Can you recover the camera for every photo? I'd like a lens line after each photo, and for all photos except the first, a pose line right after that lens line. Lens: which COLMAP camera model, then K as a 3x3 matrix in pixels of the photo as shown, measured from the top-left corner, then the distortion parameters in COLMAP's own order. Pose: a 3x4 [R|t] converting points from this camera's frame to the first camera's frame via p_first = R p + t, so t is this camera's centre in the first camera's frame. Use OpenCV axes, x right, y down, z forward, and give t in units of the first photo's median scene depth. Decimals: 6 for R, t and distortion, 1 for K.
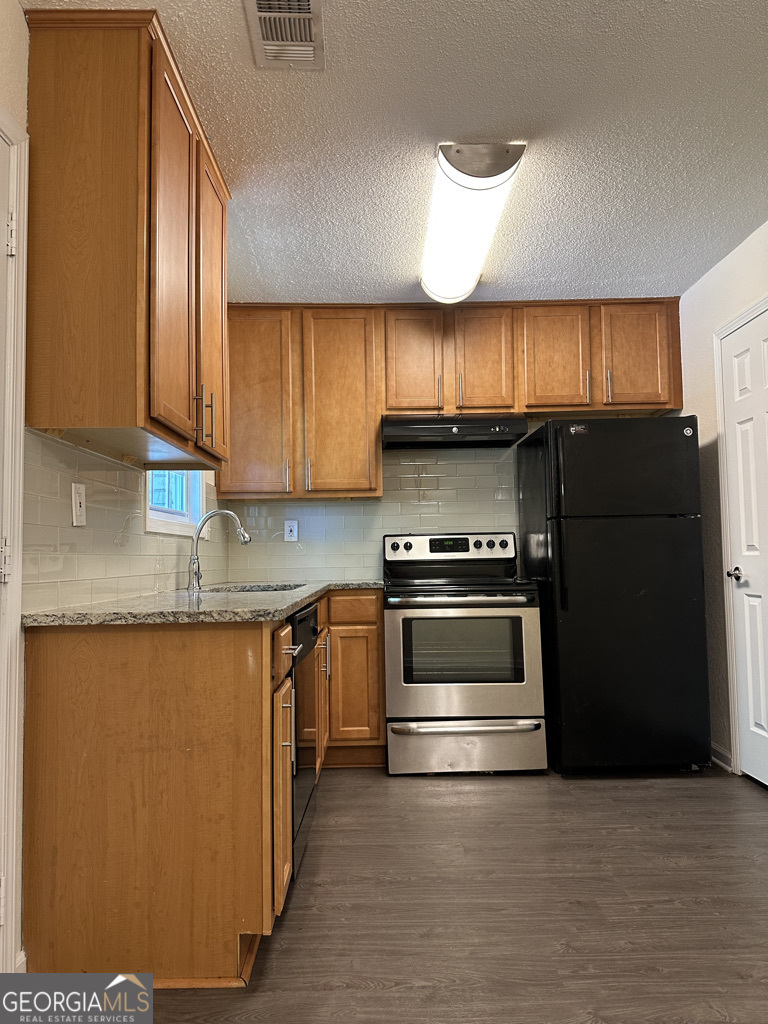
lens RADIAL K [[726.8, 0, 382.0], [0, 726.8, 518.9], [0, 0, 1]] dist [0.047743, -0.051136]
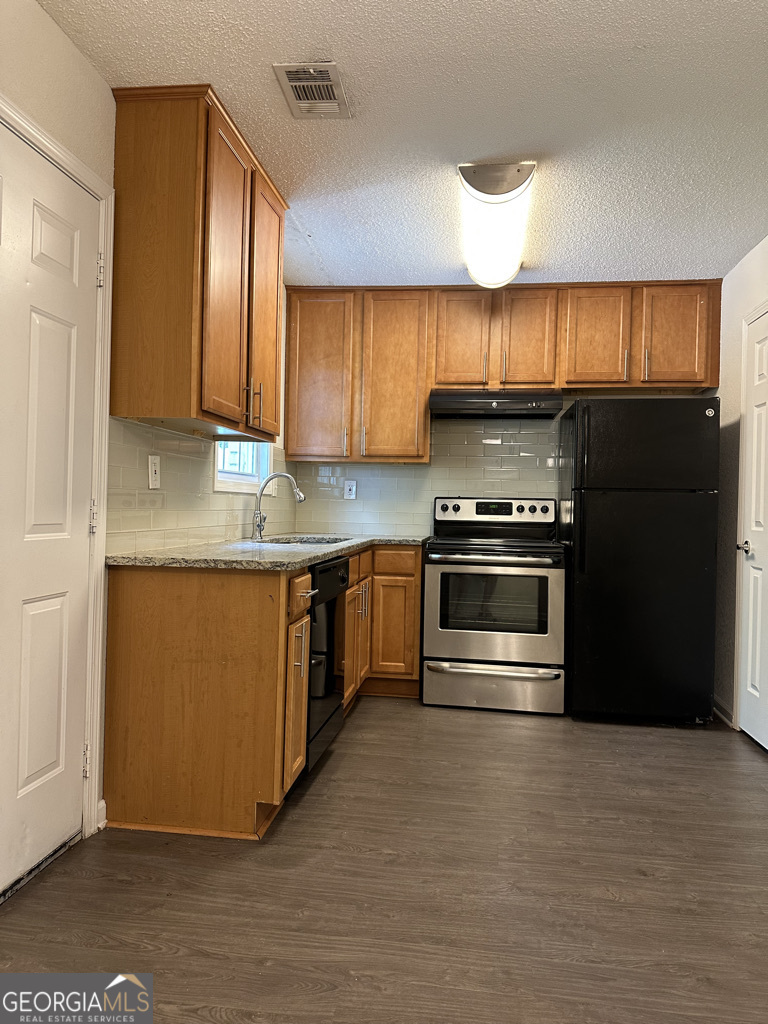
lens RADIAL K [[726.8, 0, 386.0], [0, 726.8, 508.9], [0, 0, 1]] dist [0.047743, -0.051136]
pose [[0.989509, 0.040441, -0.138694, 0.133978], [-0.032334, 0.997661, 0.060218, -0.035446], [0.140805, -0.055102, 0.988503, -0.167356]]
